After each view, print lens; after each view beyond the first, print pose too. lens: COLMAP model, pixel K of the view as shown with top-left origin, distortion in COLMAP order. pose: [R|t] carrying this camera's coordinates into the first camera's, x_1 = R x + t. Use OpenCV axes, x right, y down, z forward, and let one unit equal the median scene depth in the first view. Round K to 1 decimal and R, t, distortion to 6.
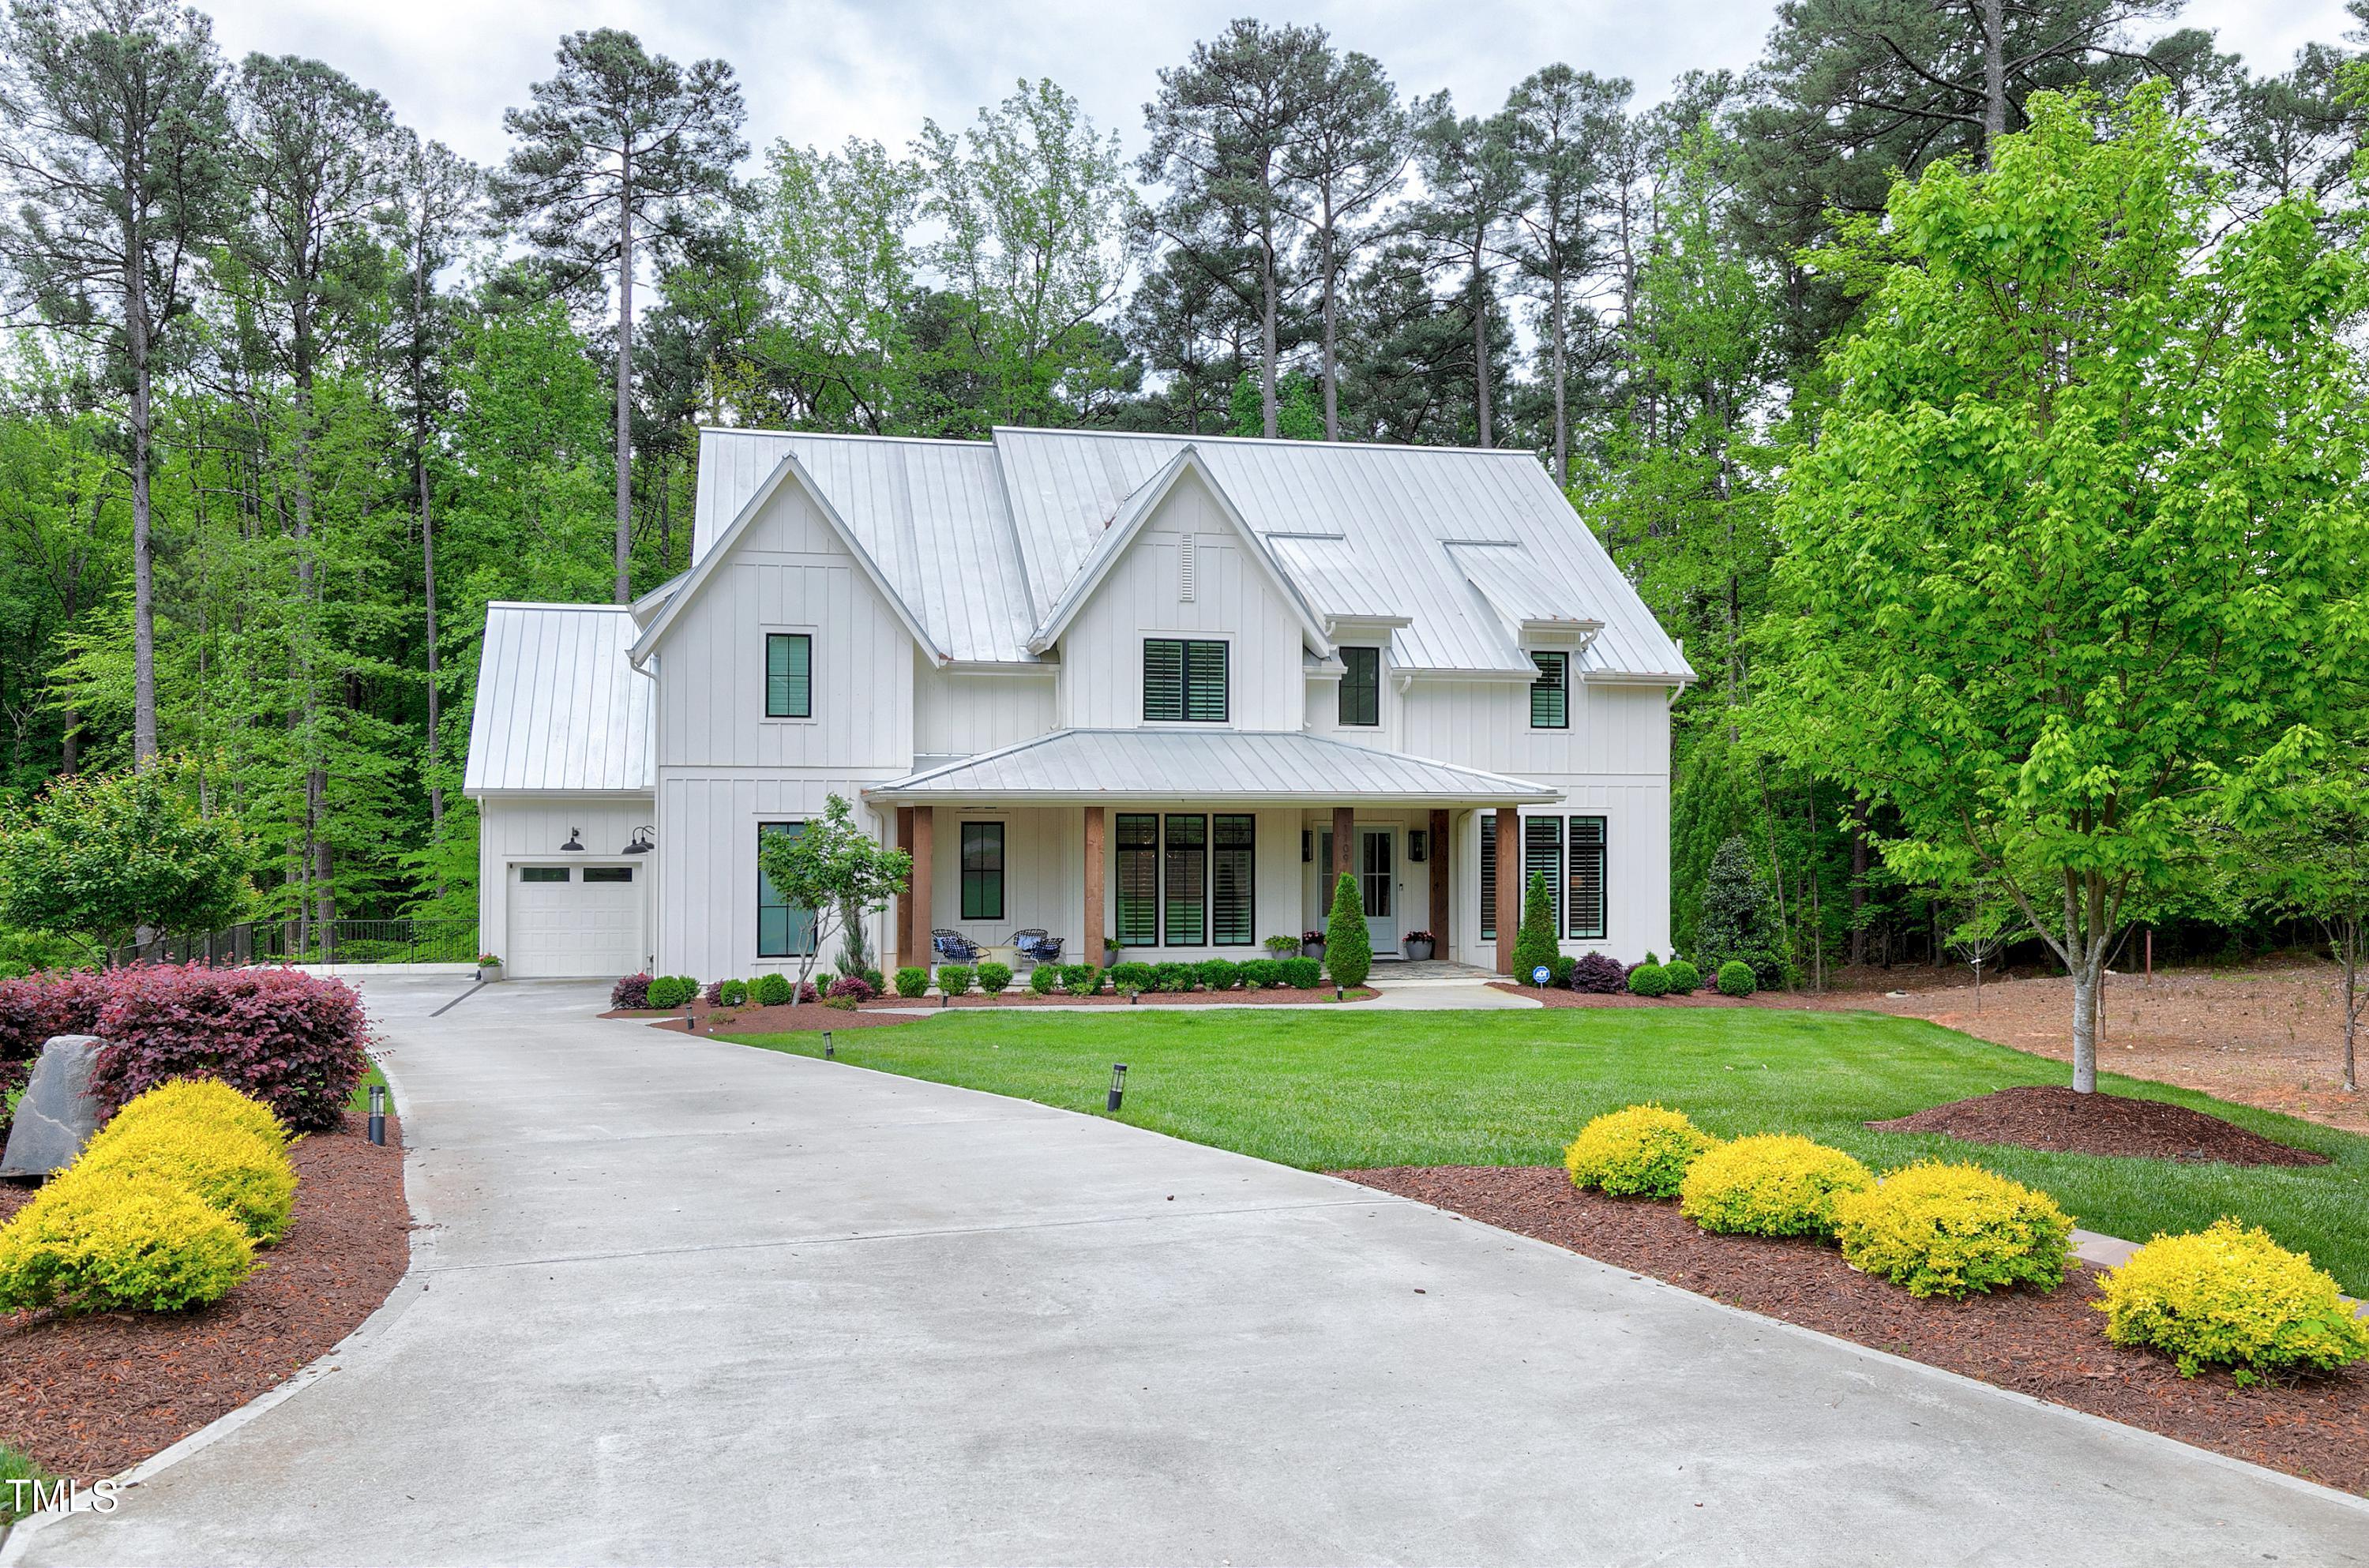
lens RADIAL K [[1902.7, 0, 1184.5], [0, 1902.7, 784.0], [0, 0, 1]] dist [0.001040, -0.000088]
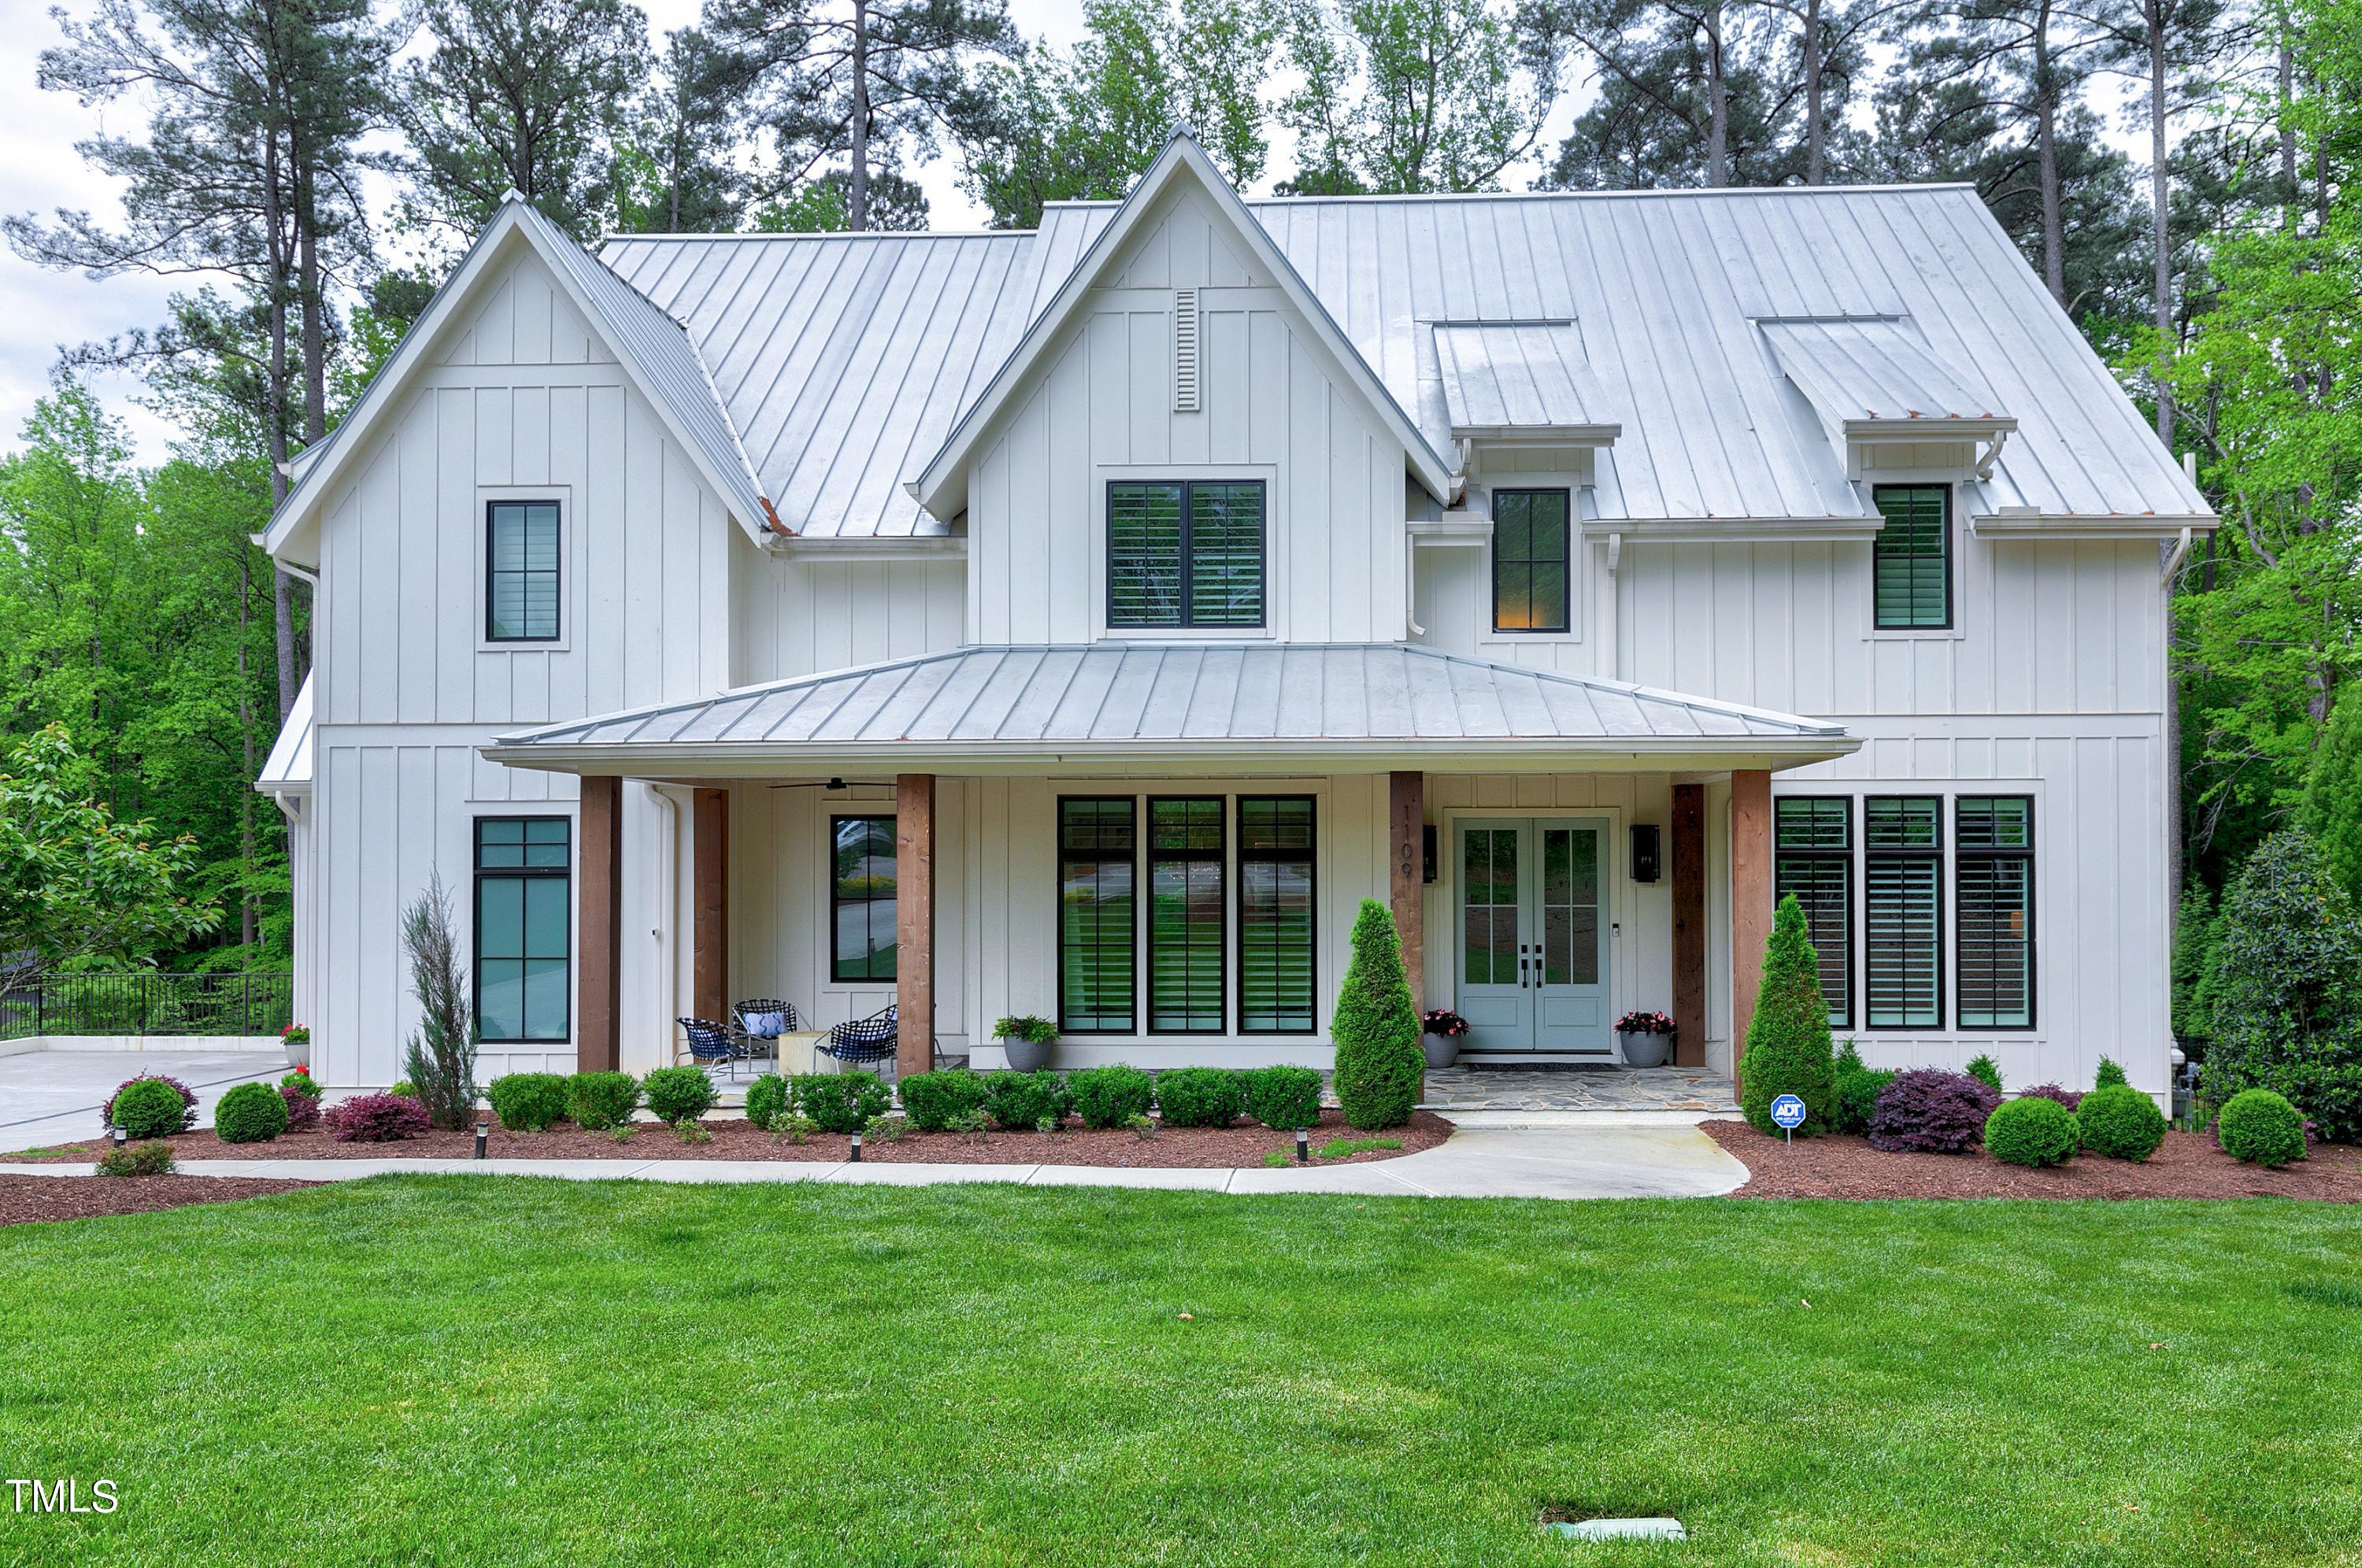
lens RADIAL K [[2111.5, 0, 1230.6], [0, 2111.5, 814.2], [0, 0, 1]] dist [0.000216, 0.004386]
pose [[0.961968, -0.011104, -0.272937, 0.172519], [0.010058, 0.999936, -0.005232, 0.023514], [0.272977, 0.002287, 0.962018, 0.394408]]
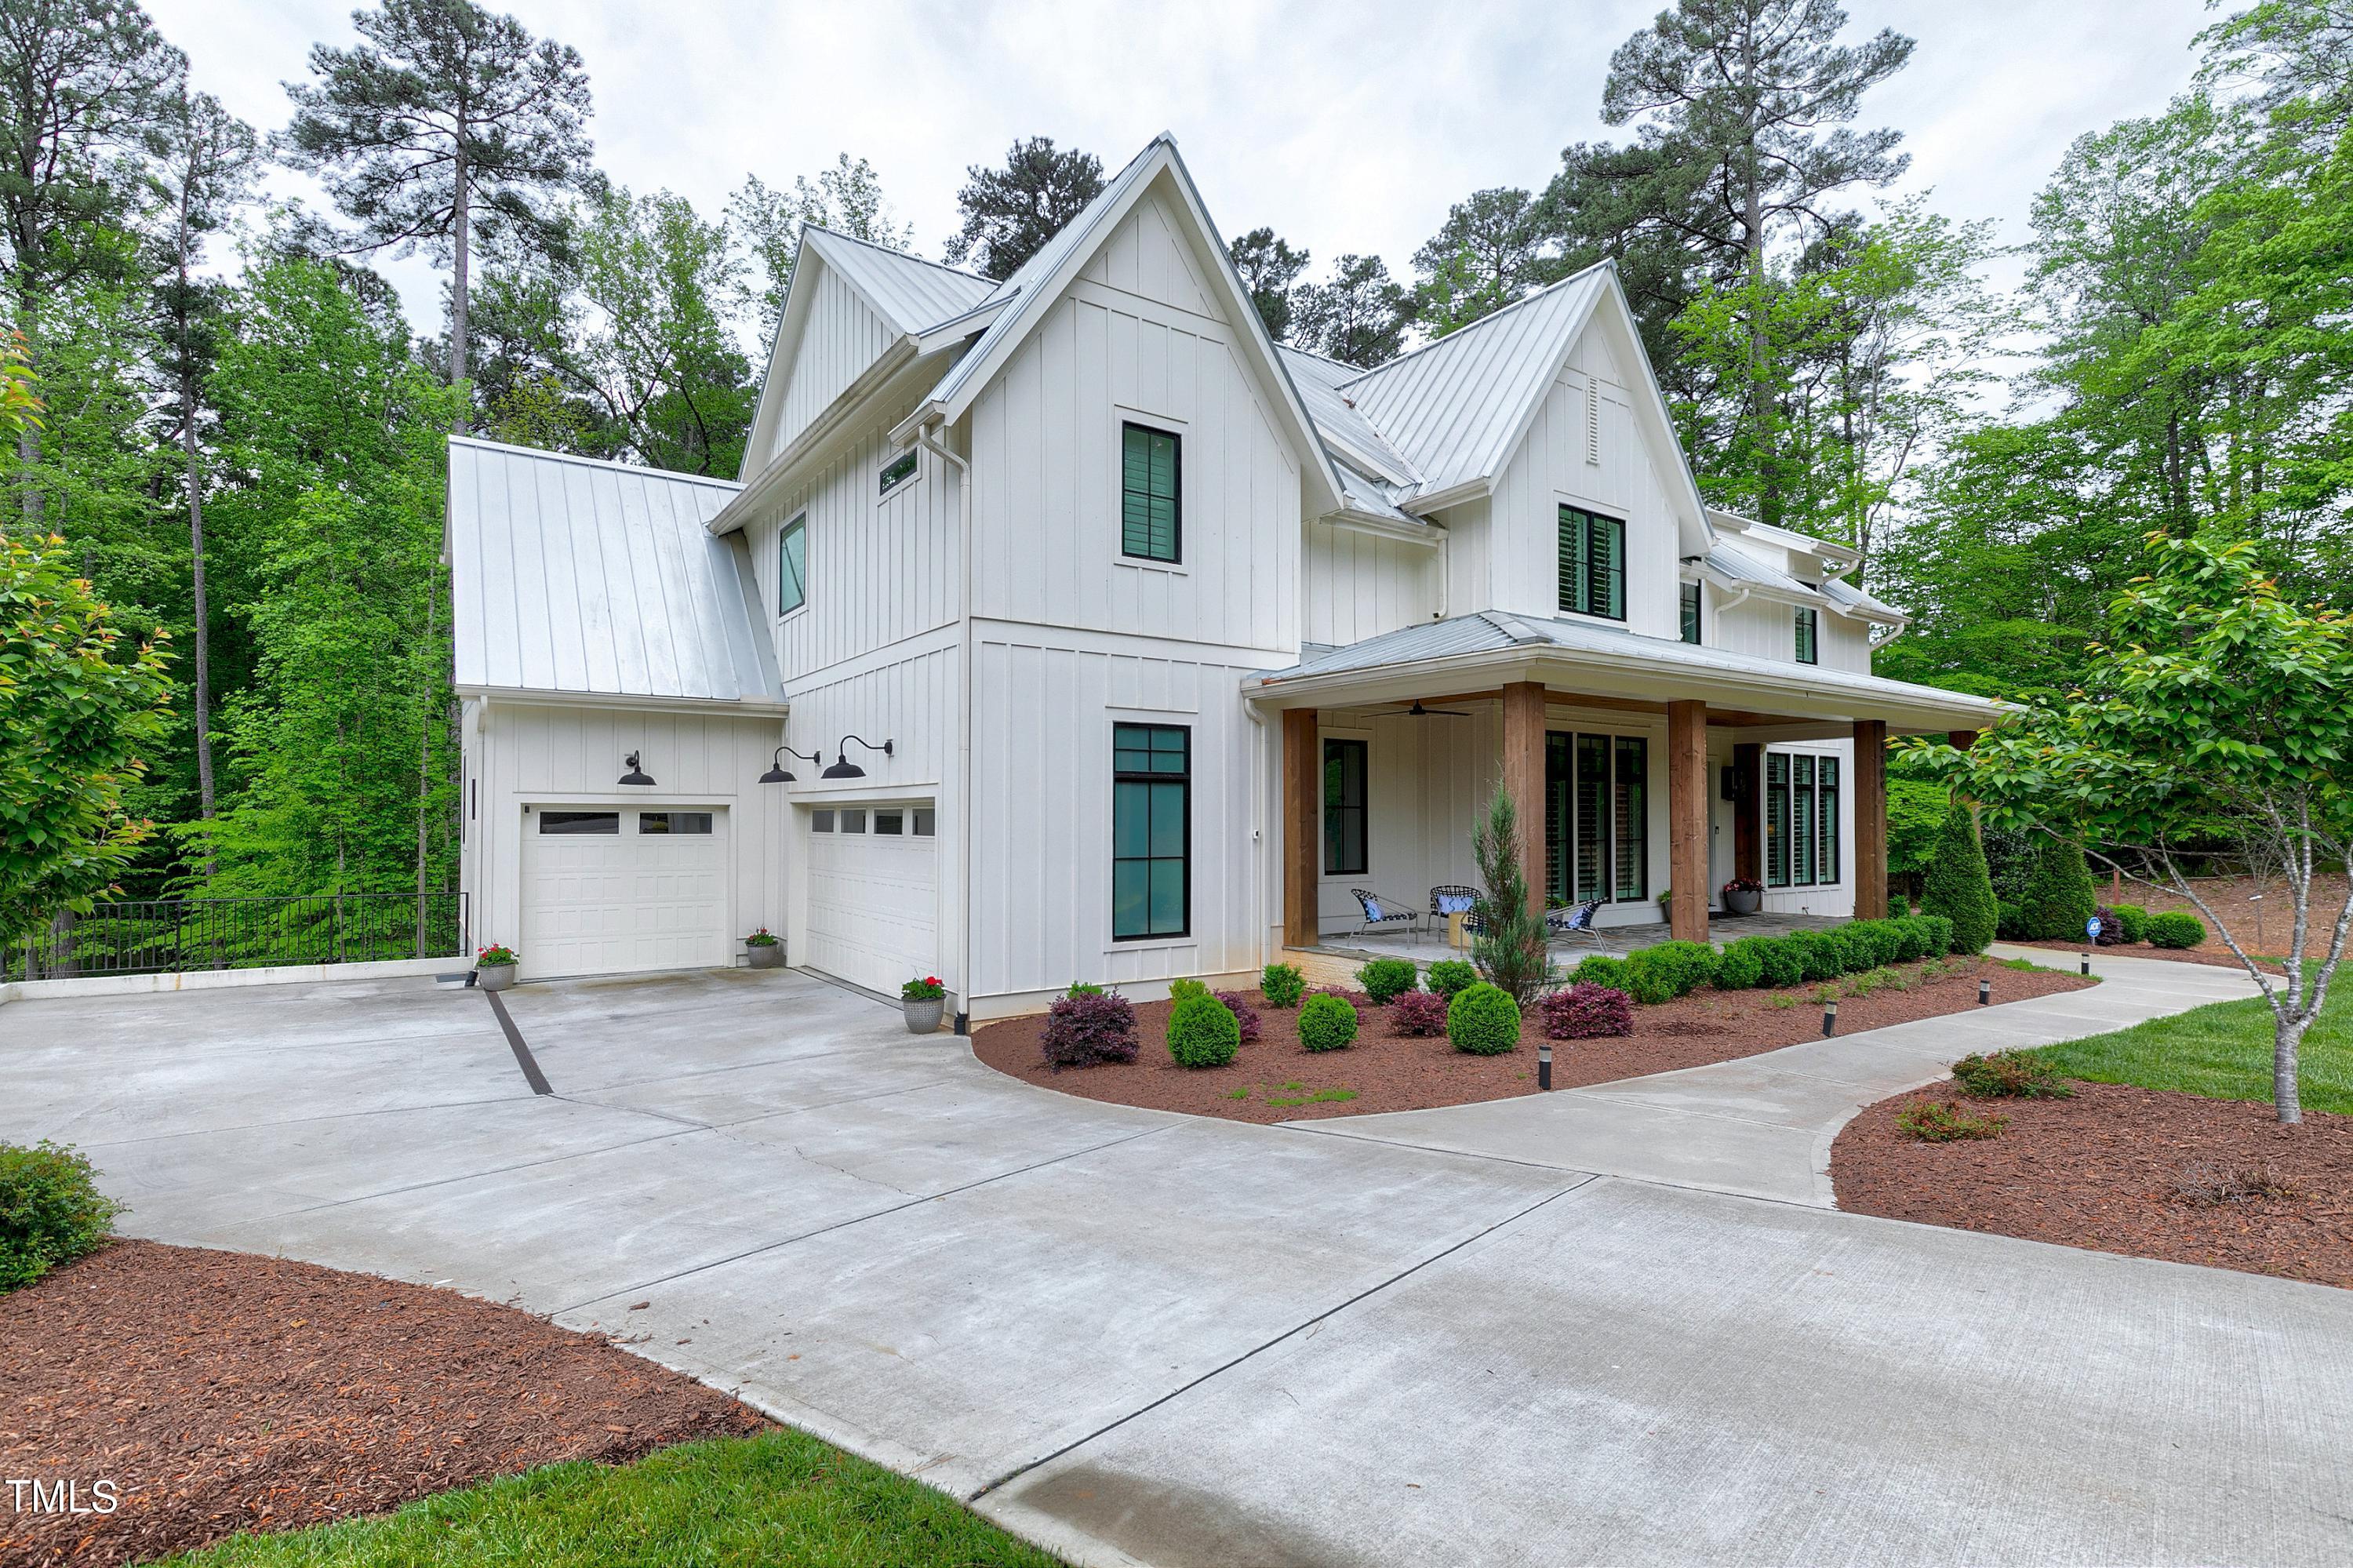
lens RADIAL K [[1138.3, 0, 1183.0], [0, 1138.3, 799.2], [0, 0, 1]] dist [0.000000, -0.000254]
pose [[0.928380, 0.006267, 0.371581, -0.315110], [-0.006470, 0.999979, -0.000698, 0.042107], [-0.371577, -0.001756, 0.928400, 0.599795]]
